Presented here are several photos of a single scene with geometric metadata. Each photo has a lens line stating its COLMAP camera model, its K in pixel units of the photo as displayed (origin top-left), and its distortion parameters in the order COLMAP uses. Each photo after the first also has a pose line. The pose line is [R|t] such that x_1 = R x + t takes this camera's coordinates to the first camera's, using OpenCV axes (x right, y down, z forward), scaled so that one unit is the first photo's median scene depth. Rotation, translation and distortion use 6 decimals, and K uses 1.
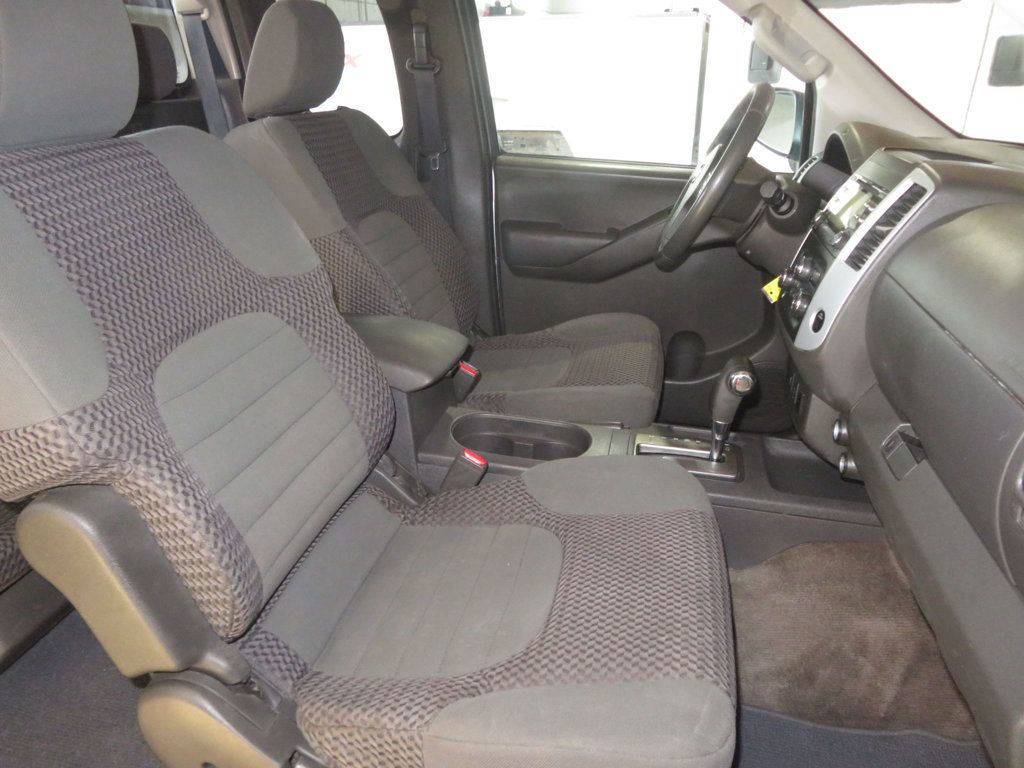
lens RADIAL K [[741.3, 0, 512.0], [0, 741.3, 384.0], [0, 0, 1]] dist [-0.002892, 0.000963]
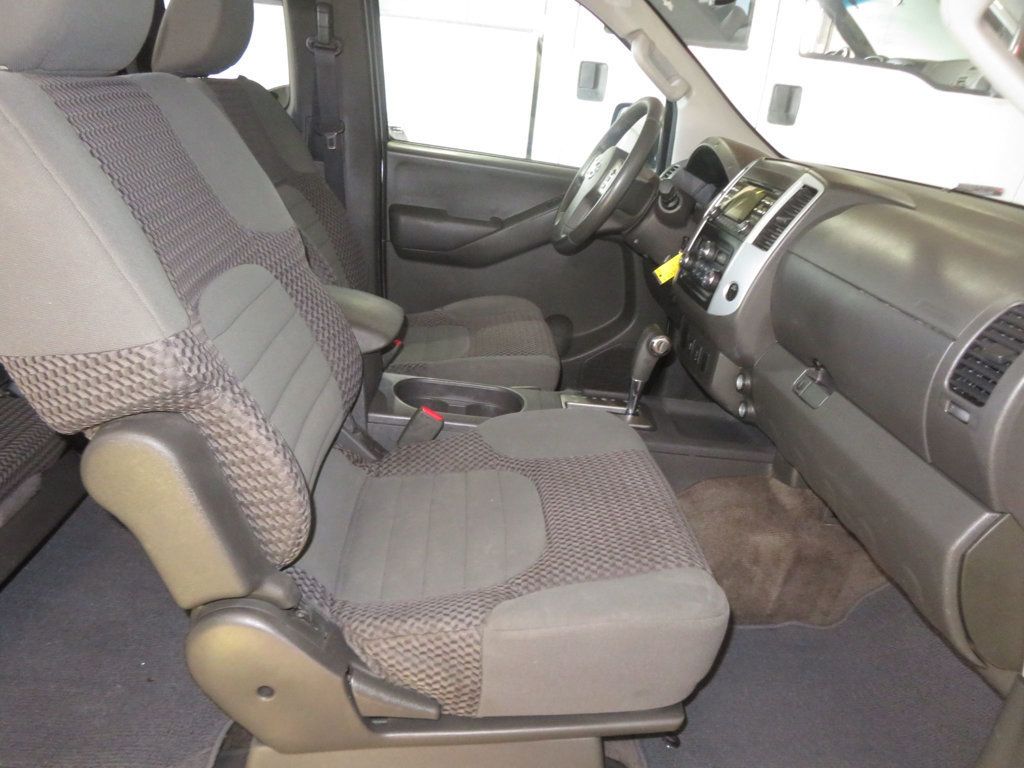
lens RADIAL K [[738.2, 0, 516.9], [0, 738.2, 383.0], [0, 0, 1]] dist [-0.011904, 0.004169]
pose [[0.957235, -0.002603, 0.289299, -0.265594], [0.004495, 0.999973, -0.005878, 0.067876], [-0.289276, 0.006927, 0.957221, -0.066664]]
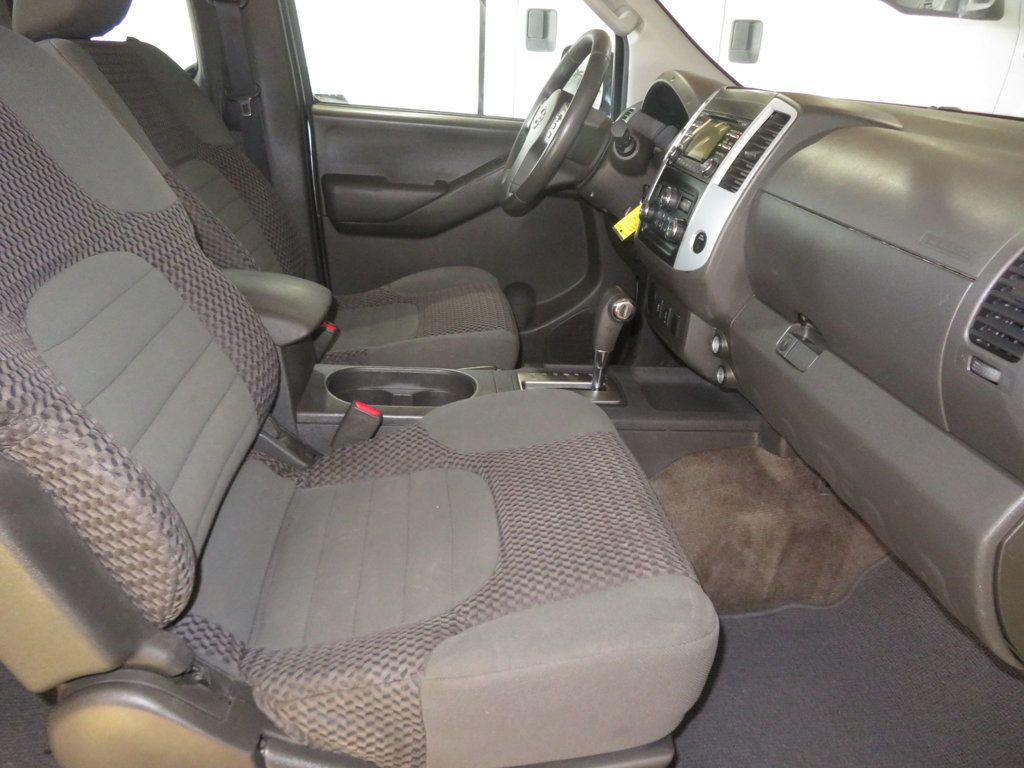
lens RADIAL K [[738.2, 0, 516.9], [0, 738.2, 383.0], [0, 0, 1]] dist [-0.011904, 0.004169]
pose [[0.946800, -0.089853, 0.309024, -0.172245], [0.082458, 0.995910, 0.036937, 0.053084], [-0.311079, -0.009490, 0.950337, 0.060499]]
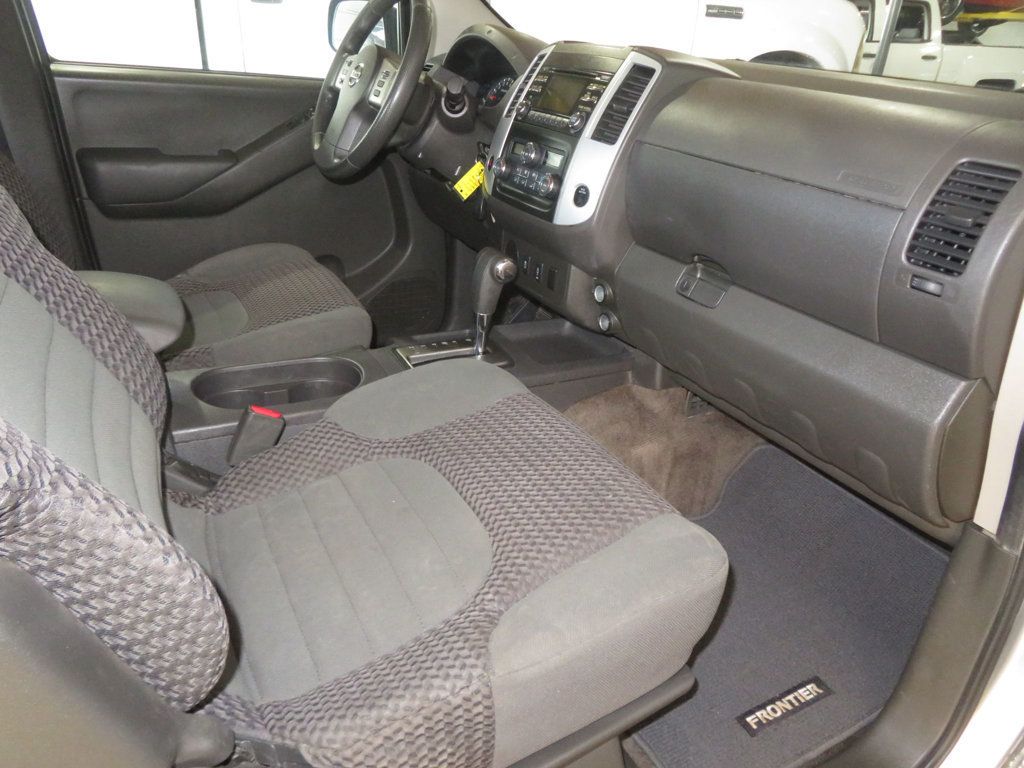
lens RADIAL K [[735.2, 0, 518.5], [0, 735.2, 379.9], [0, 0, 1]] dist [-0.009099, 0.001885]
pose [[0.753688, -0.244585, 0.610026, -0.362059], [0.203519, 0.969406, 0.137228, 0.010572], [-0.624927, 0.020725, 0.780408, 0.196637]]
